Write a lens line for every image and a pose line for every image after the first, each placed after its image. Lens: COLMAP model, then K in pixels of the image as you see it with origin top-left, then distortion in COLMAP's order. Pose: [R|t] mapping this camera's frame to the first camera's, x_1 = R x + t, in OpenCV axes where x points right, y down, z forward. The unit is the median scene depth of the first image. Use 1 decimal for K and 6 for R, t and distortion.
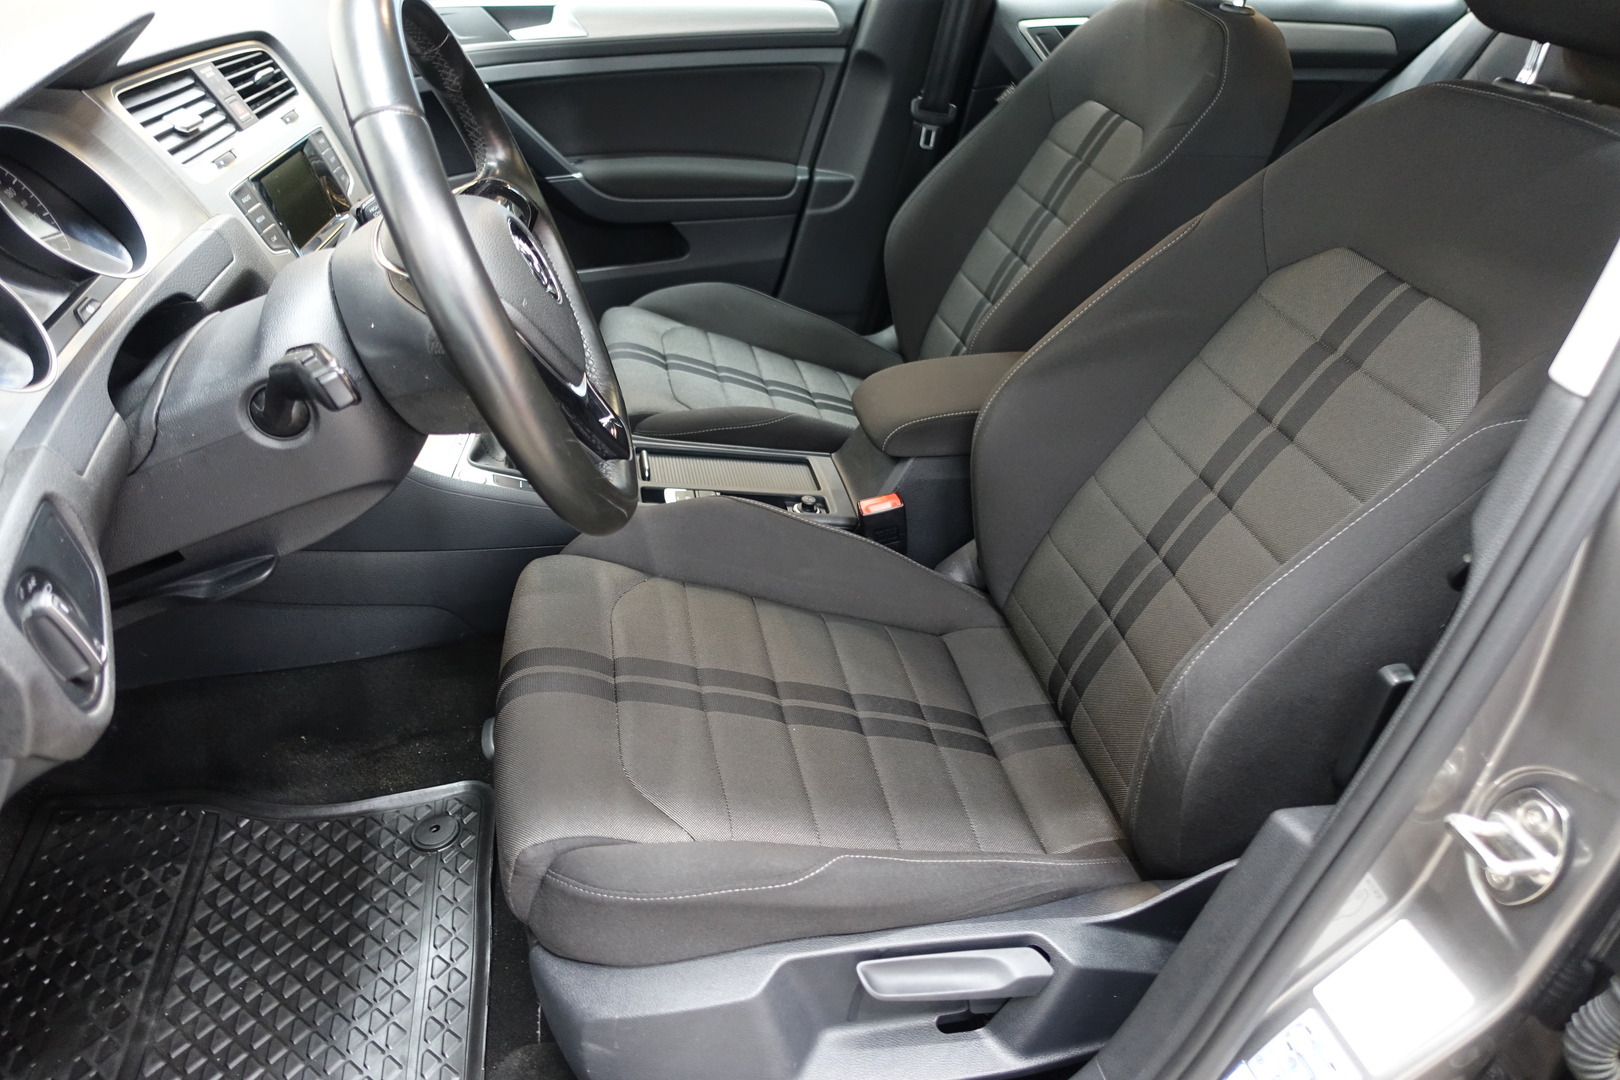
lens RADIAL K [[1114.4, 0, 807.4], [0, 1114.4, 548.3], [0, 0, 1]] dist [-0.004633, -0.002137]
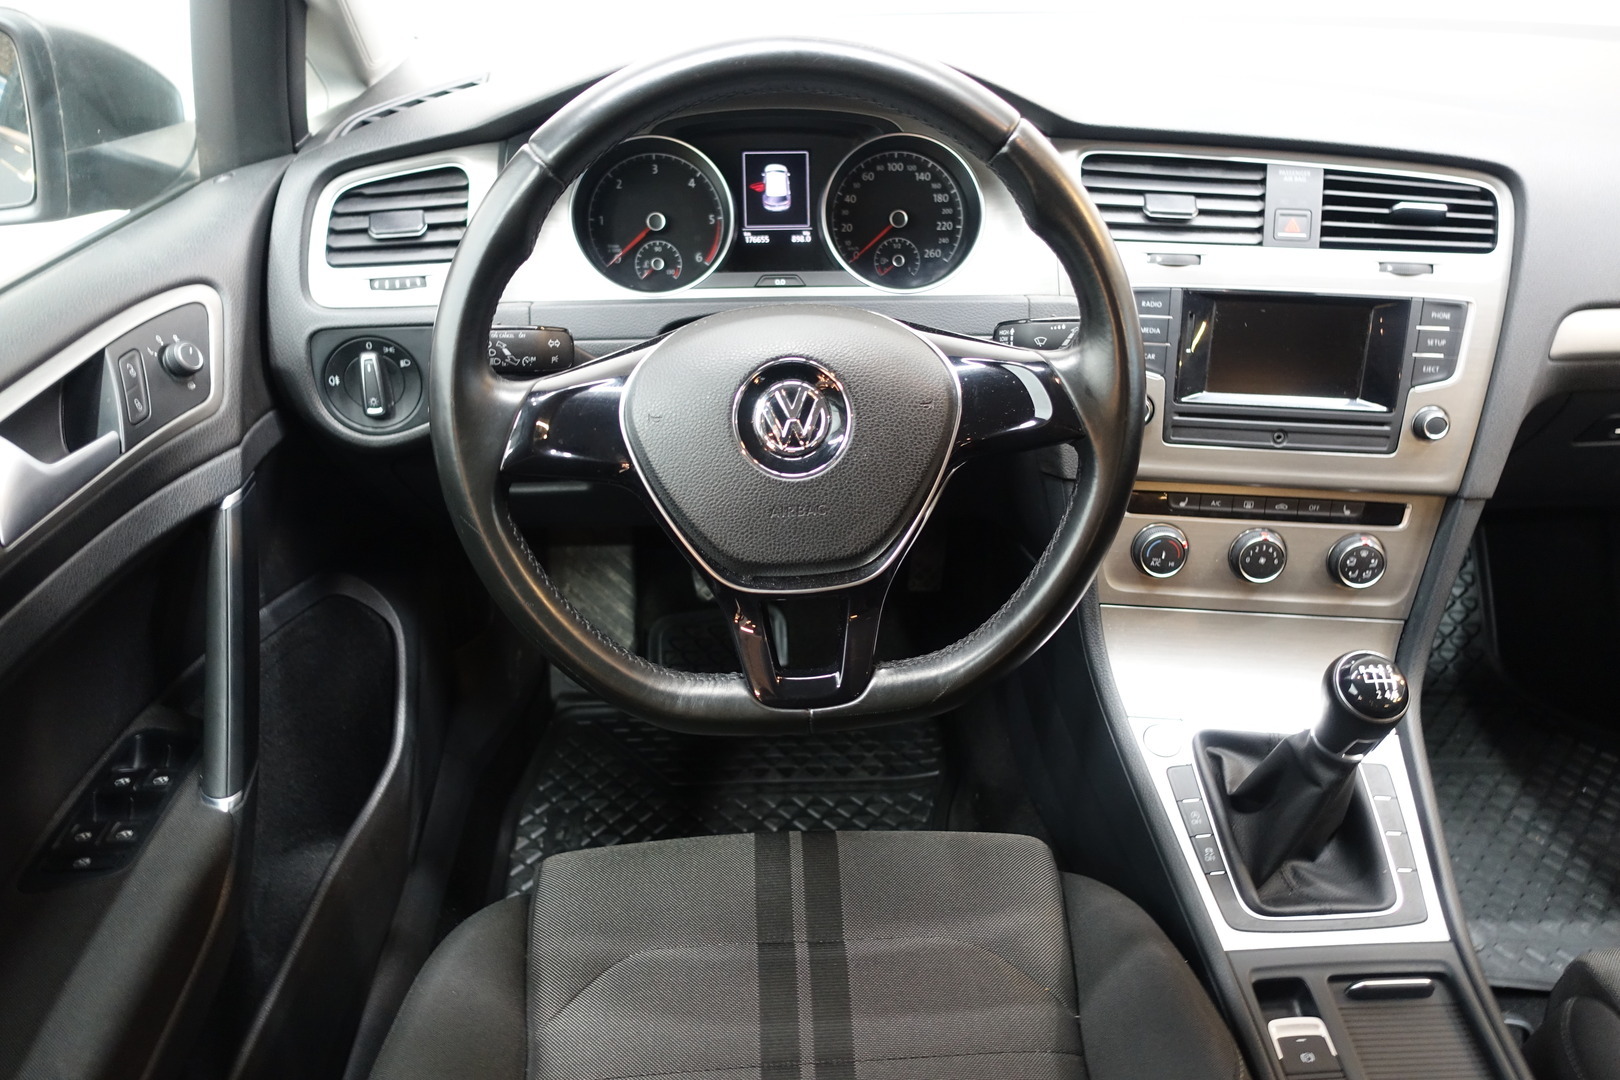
lens RADIAL K [[1114.4, 0, 802.8], [0, 1114.4, 537.9], [0, 0, 1]] dist [-0.004633, -0.002137]
pose [[-0.146298, 0.492358, -0.858010, 0.310125], [-0.549499, 0.680776, 0.484349, -0.393798], [0.822586, 0.542335, 0.170955, 0.624726]]
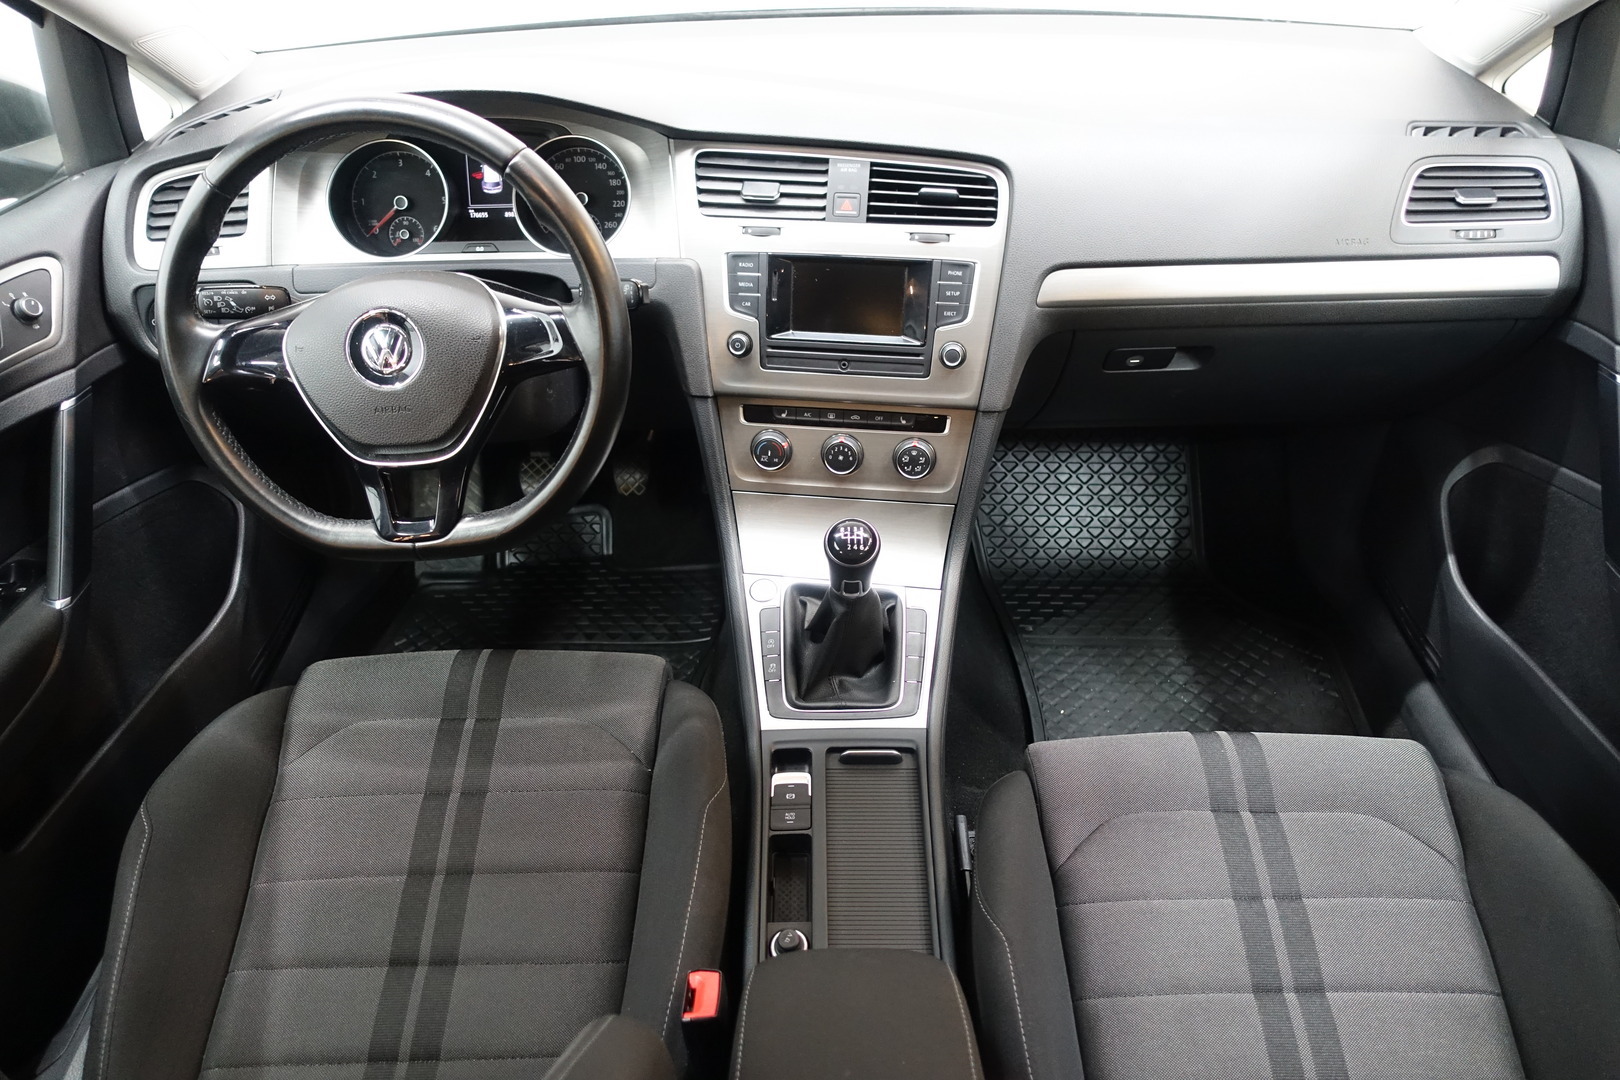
lens RADIAL K [[1114.4, 0, 803.2], [0, 1114.4, 540.3], [0, 0, 1]] dist [-0.004633, -0.002137]
pose [[-0.201759, 0.539938, -0.817166, 0.500425], [-0.525503, 0.644390, 0.555524, -0.688577], [0.826523, 0.541506, 0.153728, 0.879126]]
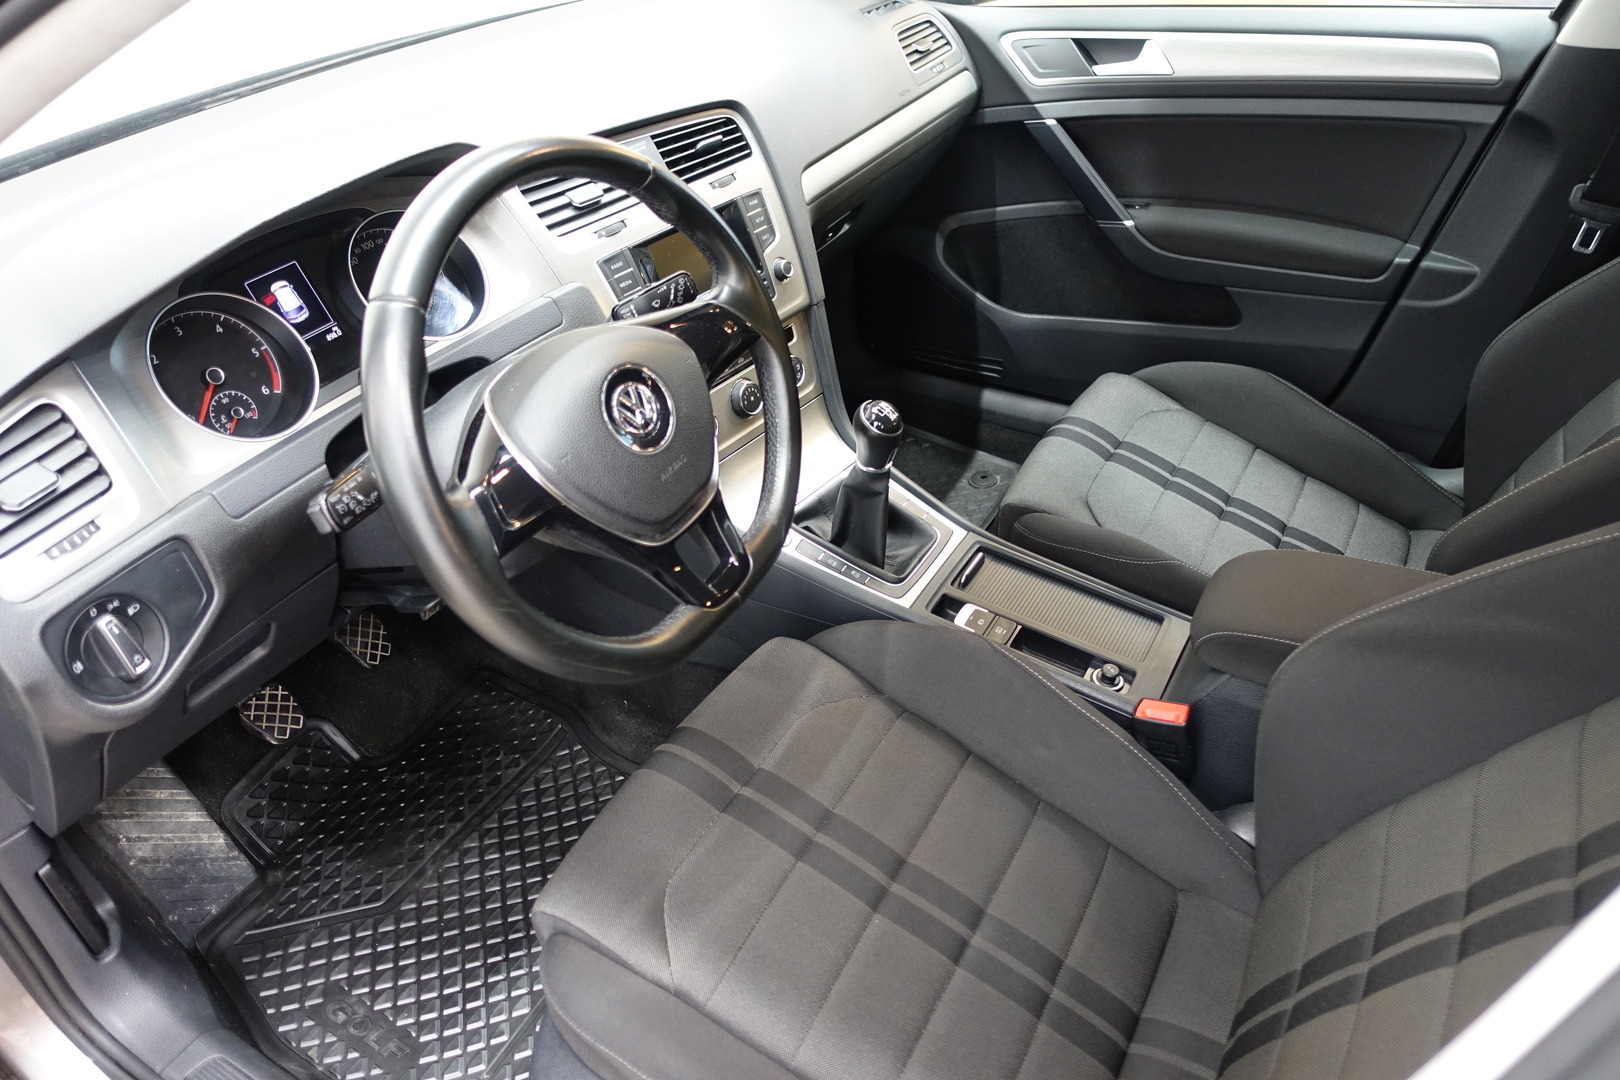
lens RADIAL K [[1114.4, 0, 810.4], [0, 1114.4, 542.7], [0, 0, 1]] dist [-0.004633, -0.002137]
pose [[0.740137, 0.309826, -0.596829, 0.358493], [-0.277514, 0.949163, 0.148580, -0.230379], [0.612522, 0.055659, 0.788491, 0.198636]]
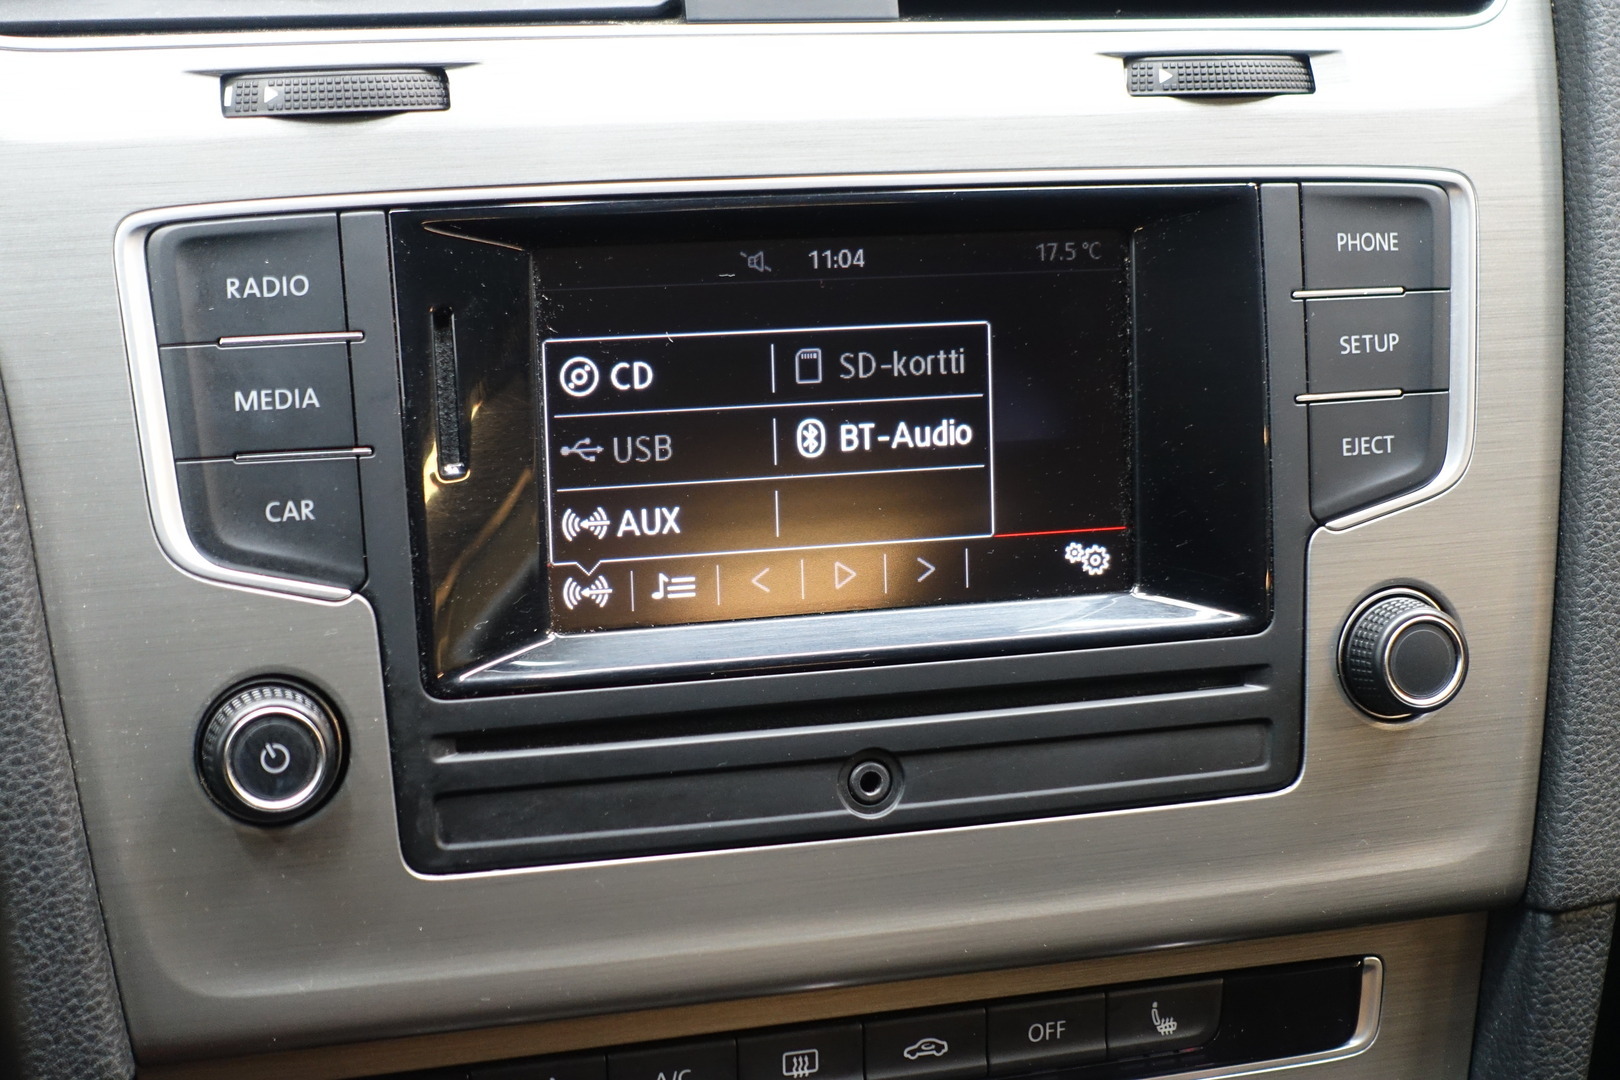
lens RADIAL K [[2894.9, 0, 812.7], [0, 2894.9, 543.0], [0, 0, 1]] dist [-0.129326, 0.000000]
pose [[0.237968, 0.381035, -0.893411, -0.008189], [-0.571659, 0.798586, 0.188326, -0.367380], [0.785224, 0.465911, 0.407860, 0.761773]]
